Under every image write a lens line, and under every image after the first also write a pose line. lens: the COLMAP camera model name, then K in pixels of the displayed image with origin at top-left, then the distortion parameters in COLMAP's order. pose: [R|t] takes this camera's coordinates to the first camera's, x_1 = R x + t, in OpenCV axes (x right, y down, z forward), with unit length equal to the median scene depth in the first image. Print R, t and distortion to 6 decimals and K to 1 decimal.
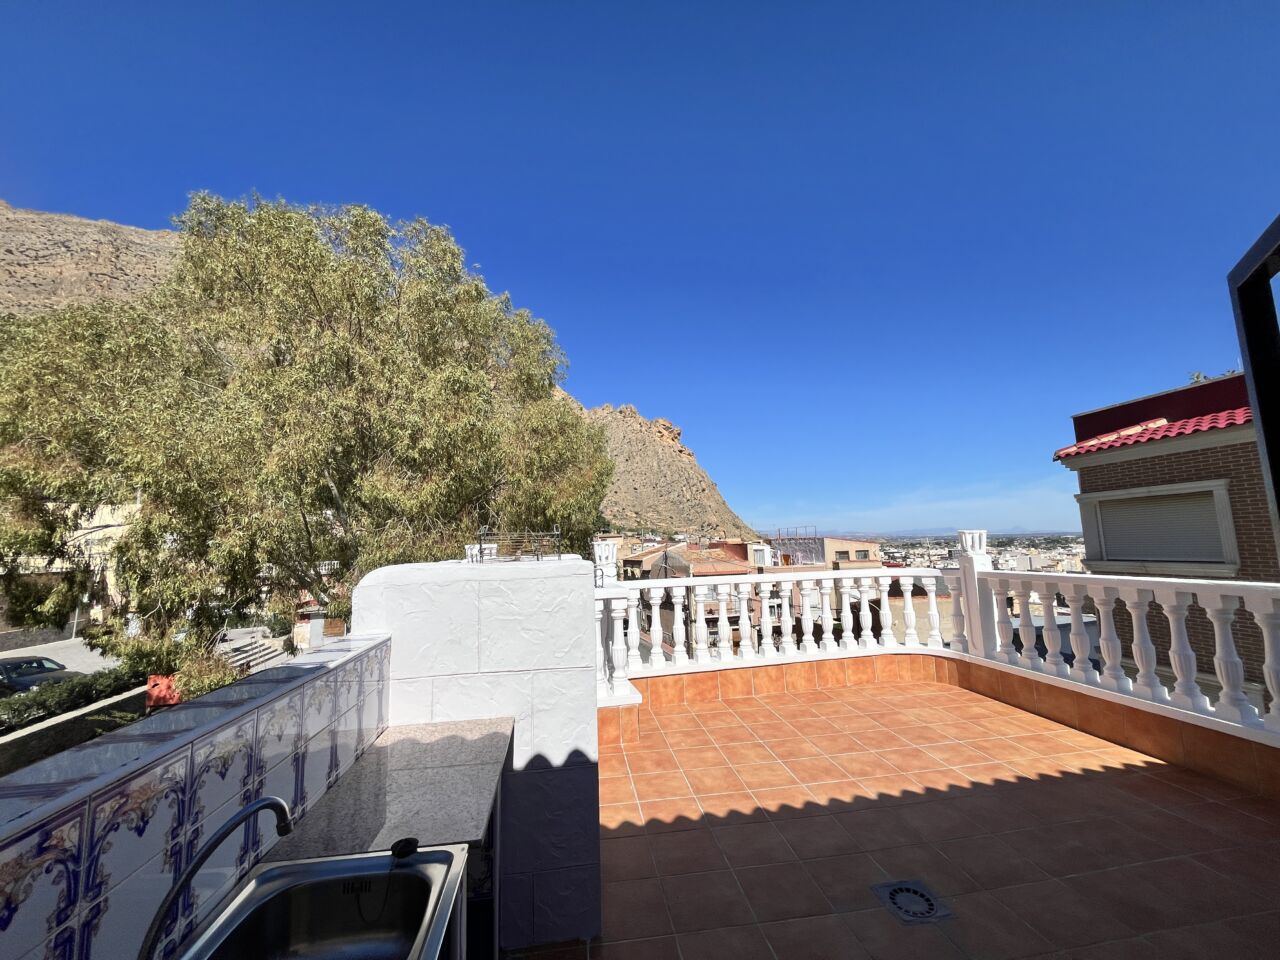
lens RADIAL K [[516.3, 0, 635.6], [0, 516.3, 482.8], [0, 0, 1]] dist [-0.002769, 0.000087]
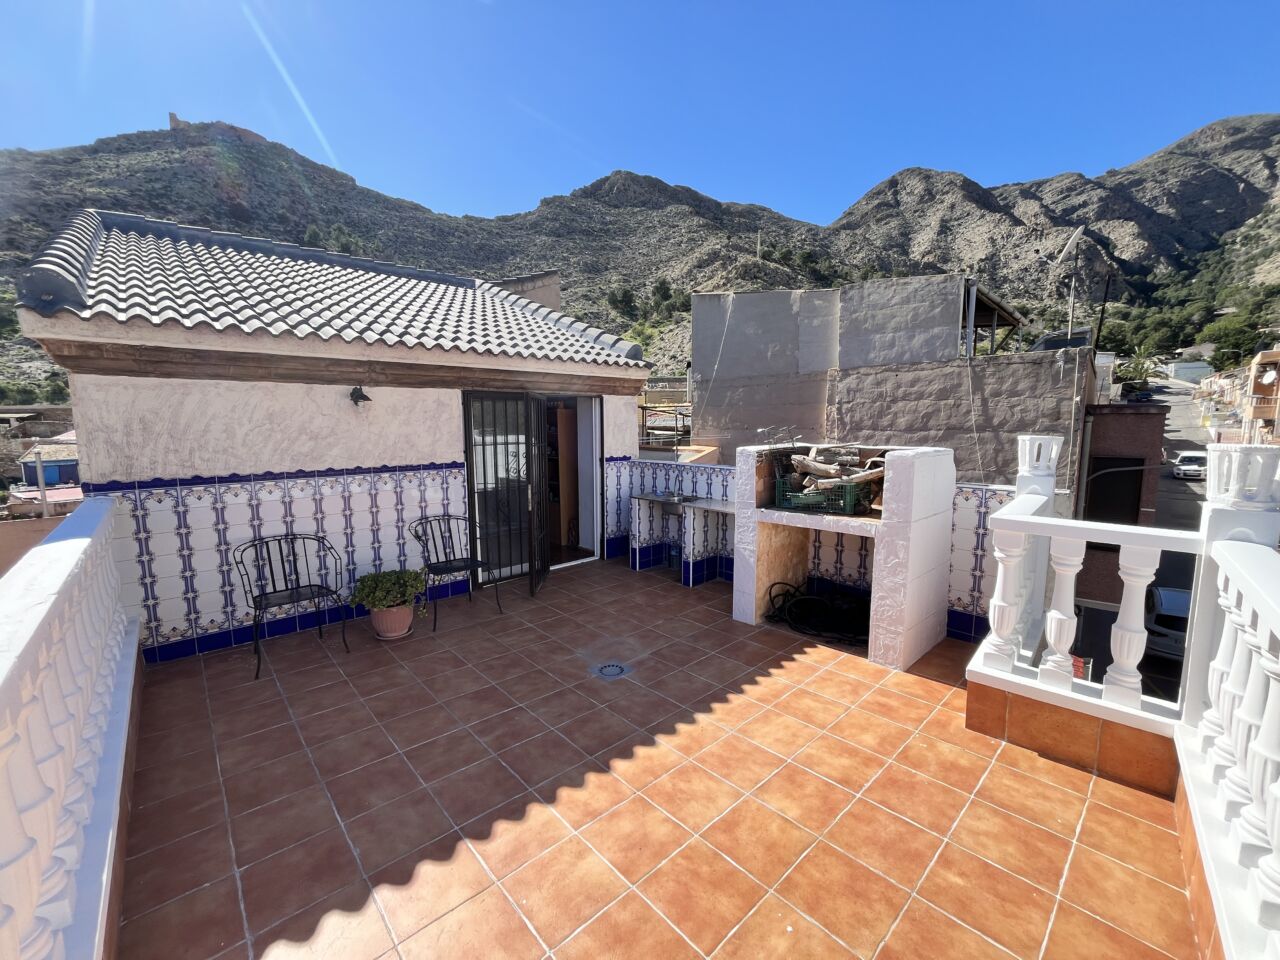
lens RADIAL K [[516.3, 0, 634.1], [0, 516.3, 487.1], [0, 0, 1]] dist [-0.002769, 0.000087]
pose [[-0.831409, 0.106777, -0.545306, 0.555402], [0.105336, 0.993855, 0.034006, 0.079315], [0.545586, -0.029167, -0.837547, 1.026866]]
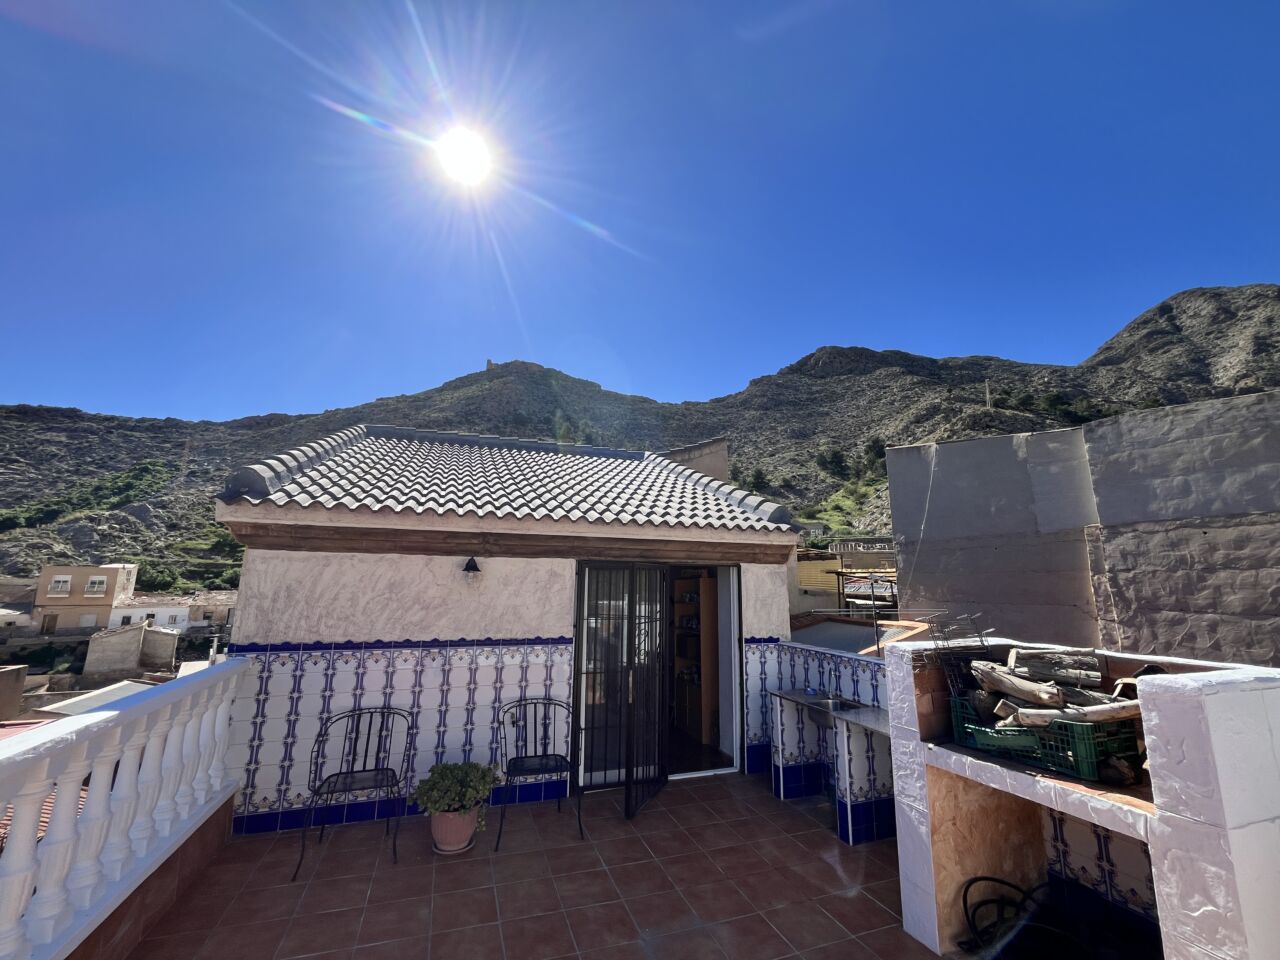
lens RADIAL K [[516.3, 0, 637.5], [0, 516.3, 486.5], [0, 0, 1]] dist [-0.002769, 0.000087]
pose [[-0.981354, -0.015026, -0.191622, 0.357527], [0.044313, 0.952397, -0.301623, 0.057967], [0.187032, -0.304490, -0.933972, 0.975254]]
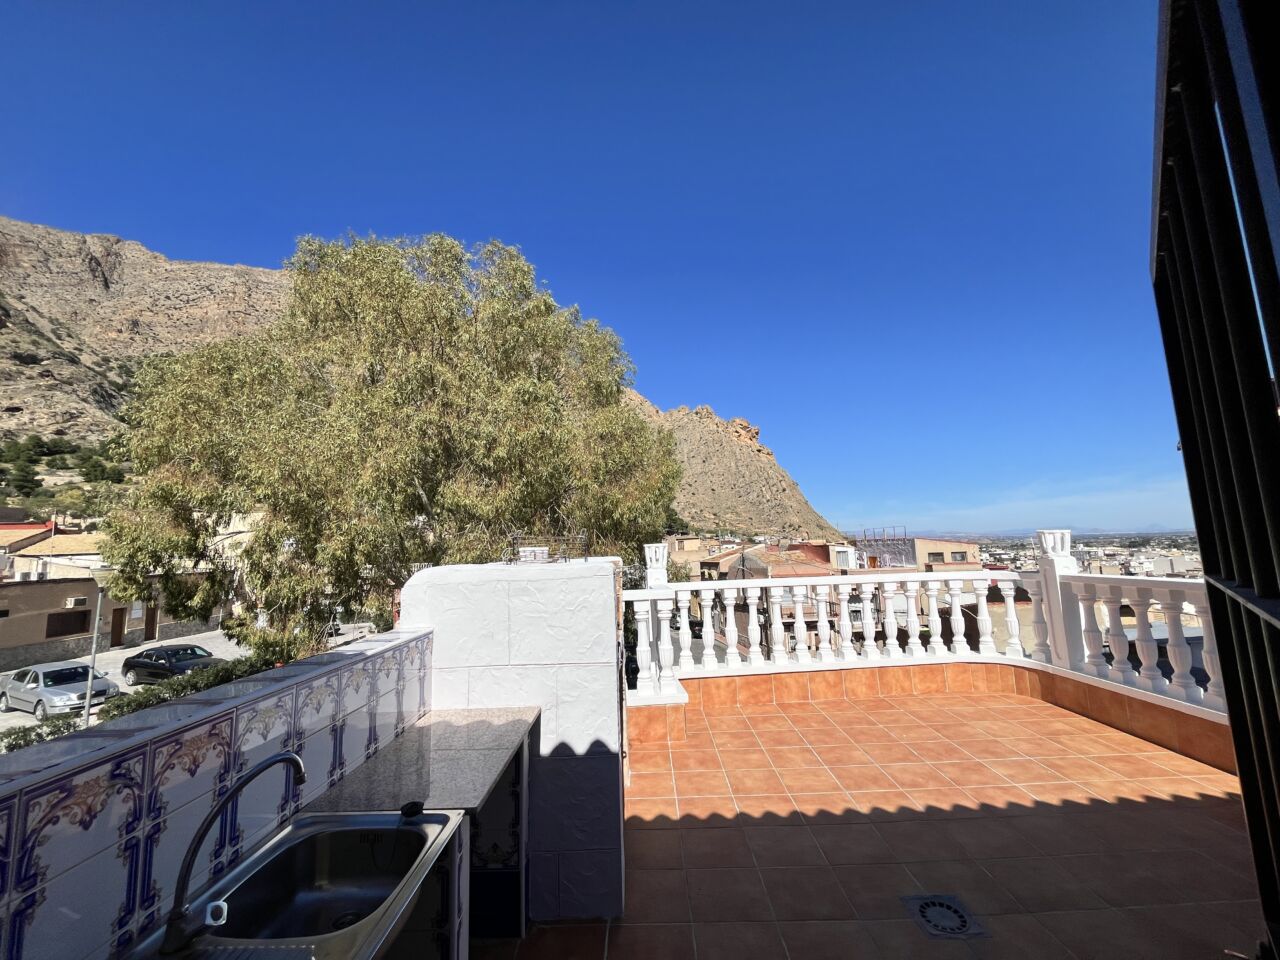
lens RADIAL K [[516.3, 0, 636.9], [0, 516.3, 482.6], [0, 0, 1]] dist [-0.002769, 0.000087]
pose [[0.988760, -0.021744, -0.147923, 0.055001], [0.021100, 0.999760, -0.005917, -0.002895], [0.148016, 0.002729, 0.988981, -0.018126]]
